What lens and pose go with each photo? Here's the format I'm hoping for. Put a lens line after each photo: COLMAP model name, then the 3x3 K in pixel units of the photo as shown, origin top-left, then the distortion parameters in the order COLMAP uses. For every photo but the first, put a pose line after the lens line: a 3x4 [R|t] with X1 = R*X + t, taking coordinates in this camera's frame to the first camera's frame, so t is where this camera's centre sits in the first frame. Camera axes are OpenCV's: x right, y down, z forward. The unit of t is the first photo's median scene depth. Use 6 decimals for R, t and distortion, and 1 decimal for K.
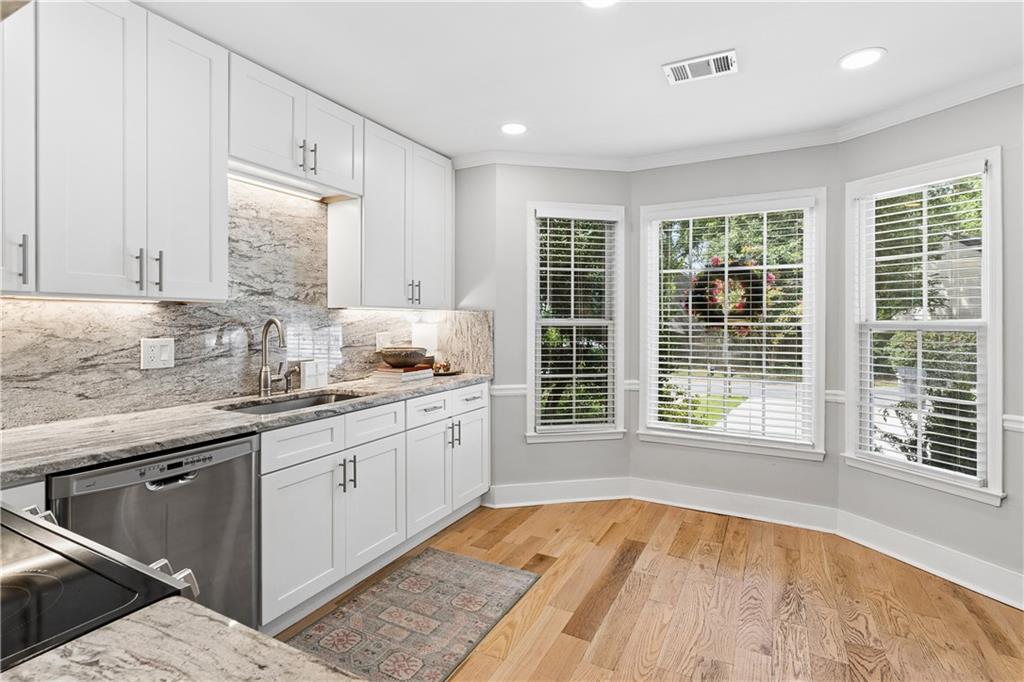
lens RADIAL K [[492.9, 0, 511.3], [0, 492.9, 330.1], [0, 0, 1]] dist [-0.003352, -0.001774]
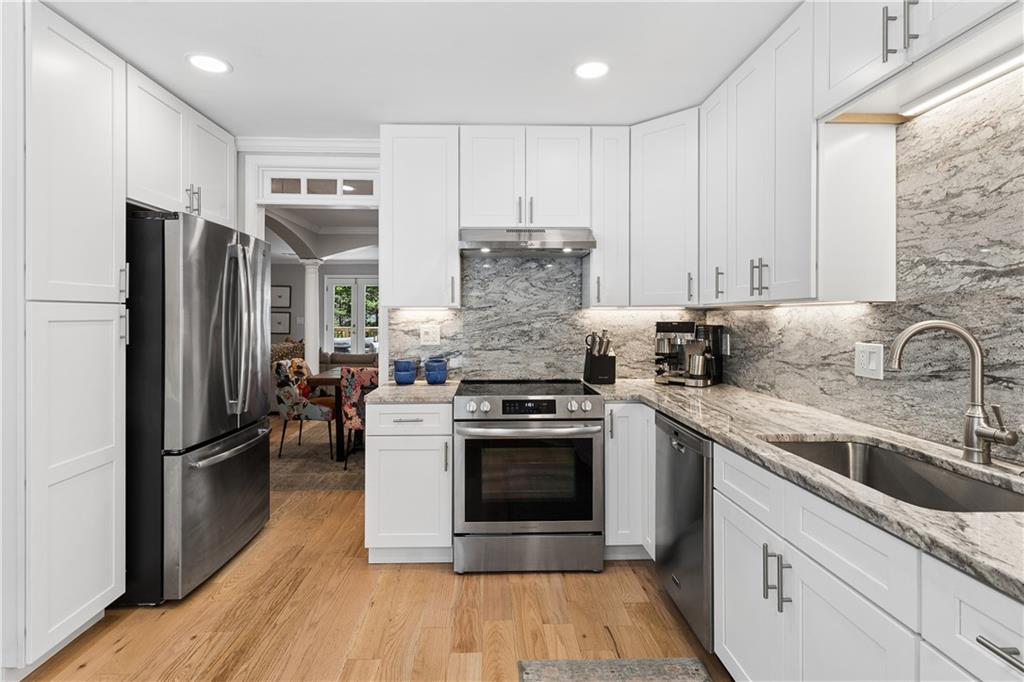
lens RADIAL K [[492.9, 0, 500.0], [0, 492.9, 317.8], [0, 0, 1]] dist [-0.003352, -0.001774]
pose [[-0.868877, -0.003117, -0.495018, 0.275966], [-0.012185, 0.999812, 0.015091, -0.033241], [0.494878, 0.019144, -0.868752, 1.424206]]
